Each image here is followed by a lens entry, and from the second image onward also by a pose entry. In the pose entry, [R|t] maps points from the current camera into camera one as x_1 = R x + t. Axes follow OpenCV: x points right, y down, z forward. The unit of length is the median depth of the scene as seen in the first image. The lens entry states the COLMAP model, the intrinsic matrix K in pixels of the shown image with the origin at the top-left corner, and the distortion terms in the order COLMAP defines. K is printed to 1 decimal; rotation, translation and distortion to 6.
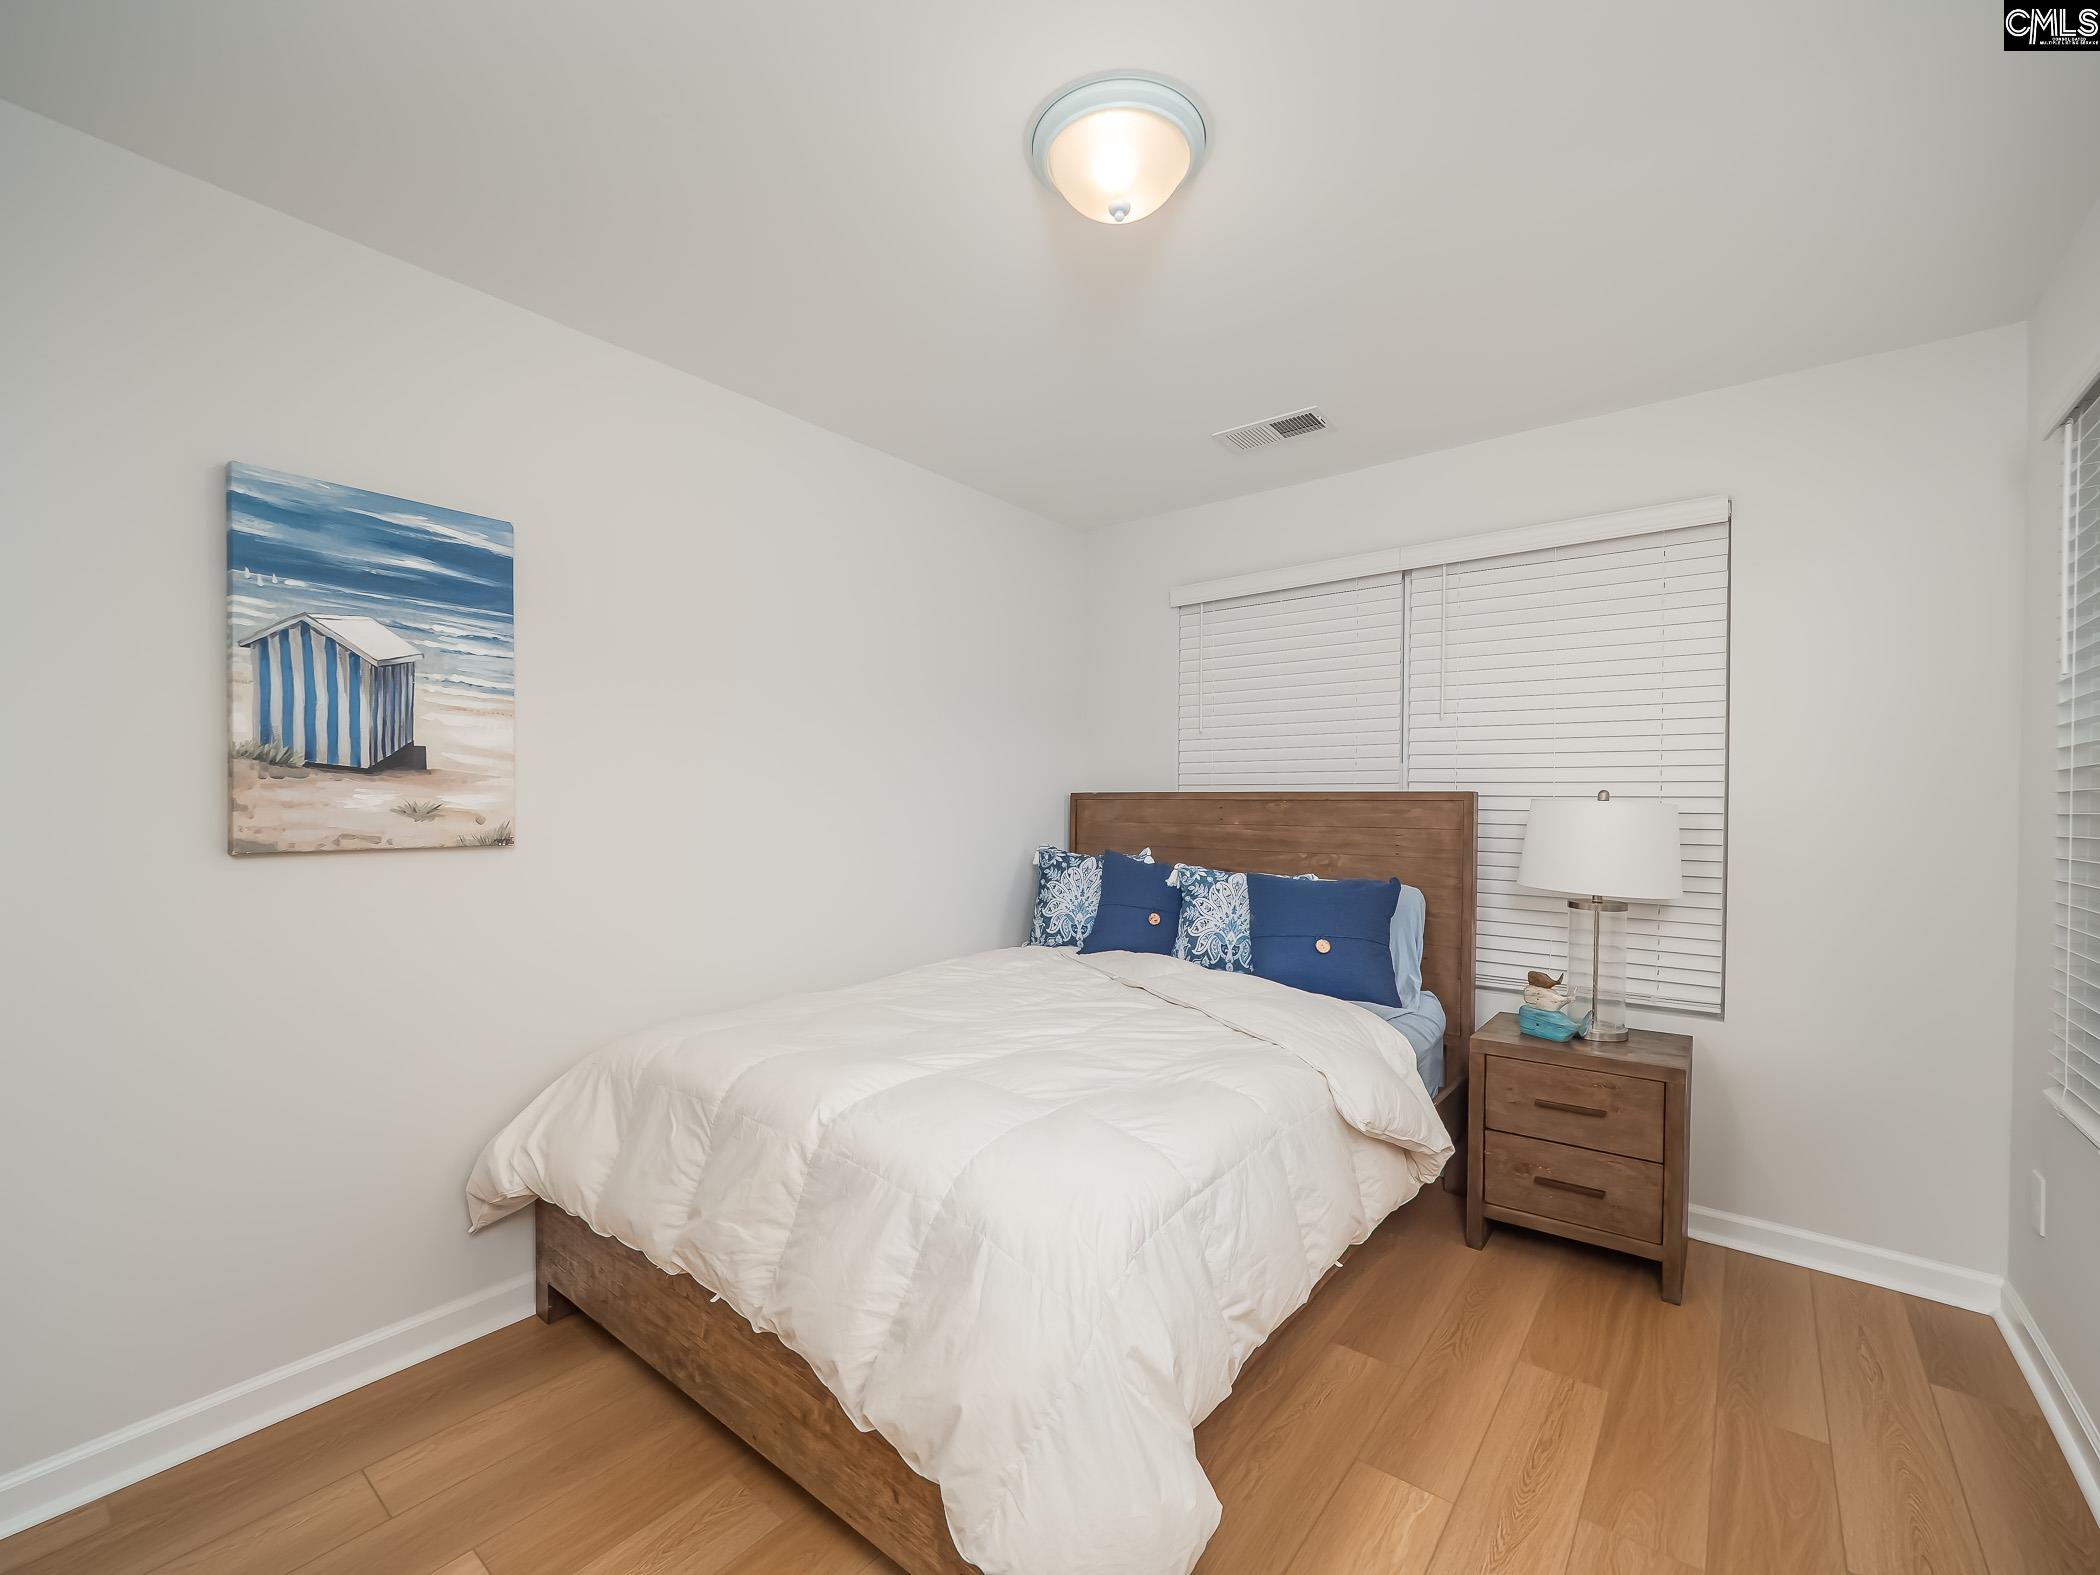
lens RADIAL K [[881.0, 0, 1043.4], [0, 881.0, 811.5], [0, 0, 1]] dist [0.001336, 0.000343]
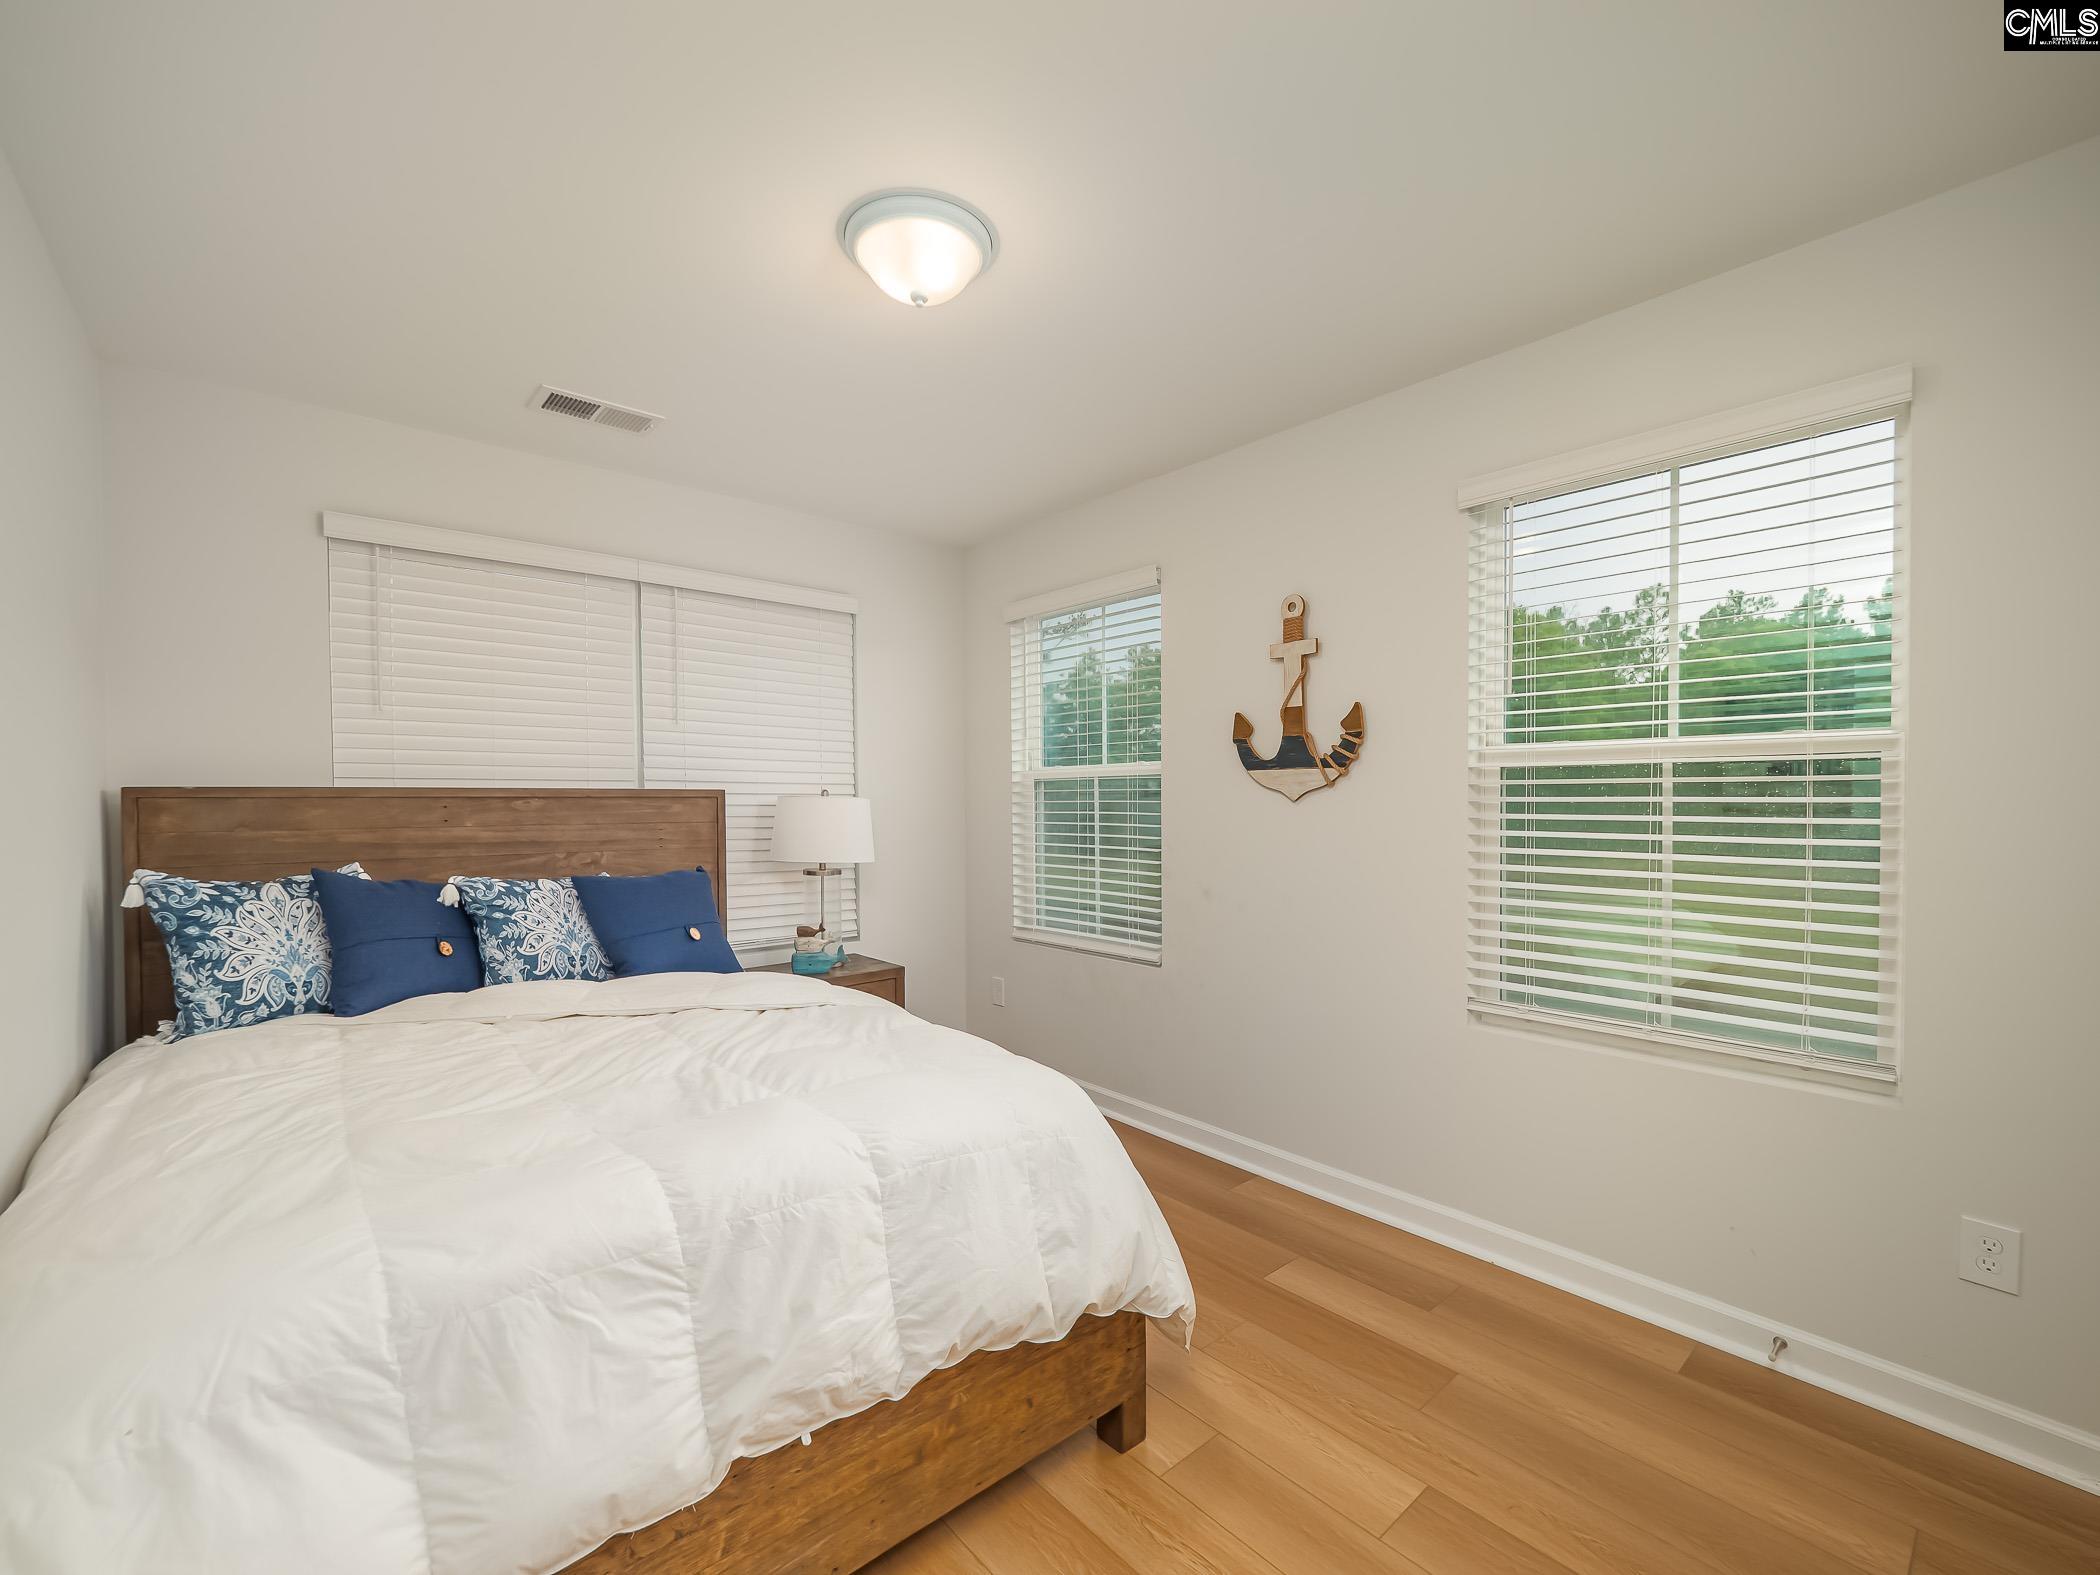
lens RADIAL K [[881.0, 0, 1050.0], [0, 881.0, 787.5], [0, 0, 1]] dist [-0.000513, -0.000013]
pose [[0.187145, 0.006302, 0.982312, -0.575074], [0.014172, 0.999858, -0.009114, -0.007914], [-0.982230, 0.015627, 0.187029, 0.330869]]
